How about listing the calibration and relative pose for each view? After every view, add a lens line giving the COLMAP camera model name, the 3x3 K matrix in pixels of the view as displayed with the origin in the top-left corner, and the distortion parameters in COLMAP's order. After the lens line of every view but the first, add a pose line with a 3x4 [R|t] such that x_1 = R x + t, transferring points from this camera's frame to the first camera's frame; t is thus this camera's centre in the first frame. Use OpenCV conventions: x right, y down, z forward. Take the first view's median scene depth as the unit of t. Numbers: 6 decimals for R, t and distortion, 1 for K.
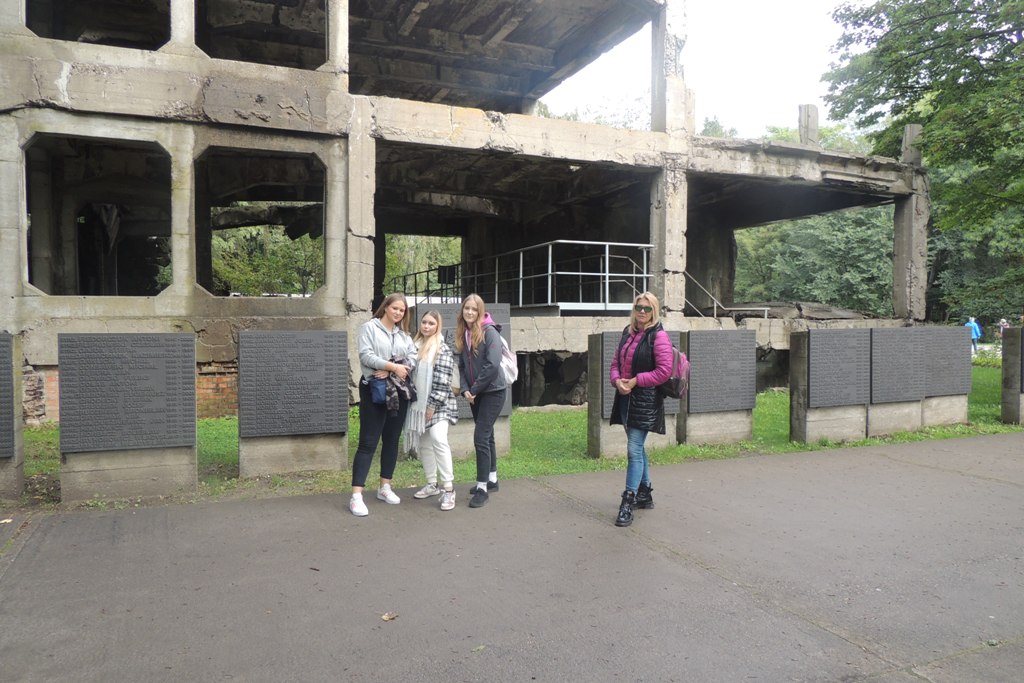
lens RADIAL K [[728.2, 0, 508.2], [0, 728.2, 340.7], [0, 0, 1]] dist [-0.009077, 0.000111]
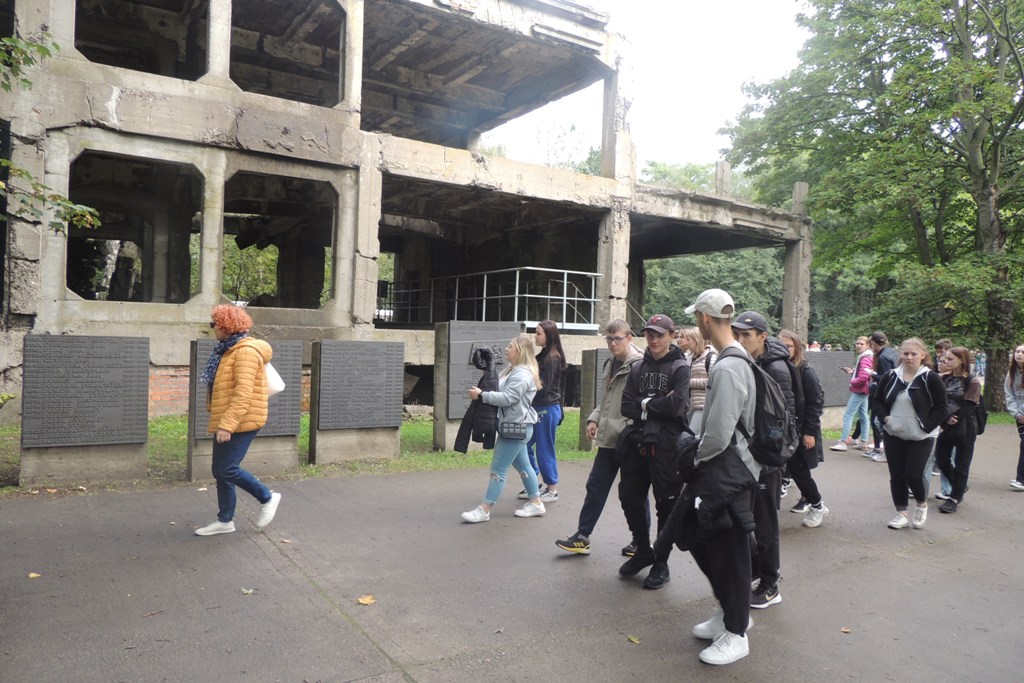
lens RADIAL K [[728.2, 0, 508.2], [0, 728.2, 340.7], [0, 0, 1]] dist [-0.009077, 0.000111]
pose [[0.983840, 0.028710, 0.176734, -0.151762], [-0.025656, 0.999480, -0.019541, 0.001911], [-0.177203, 0.014691, 0.984065, -0.121573]]
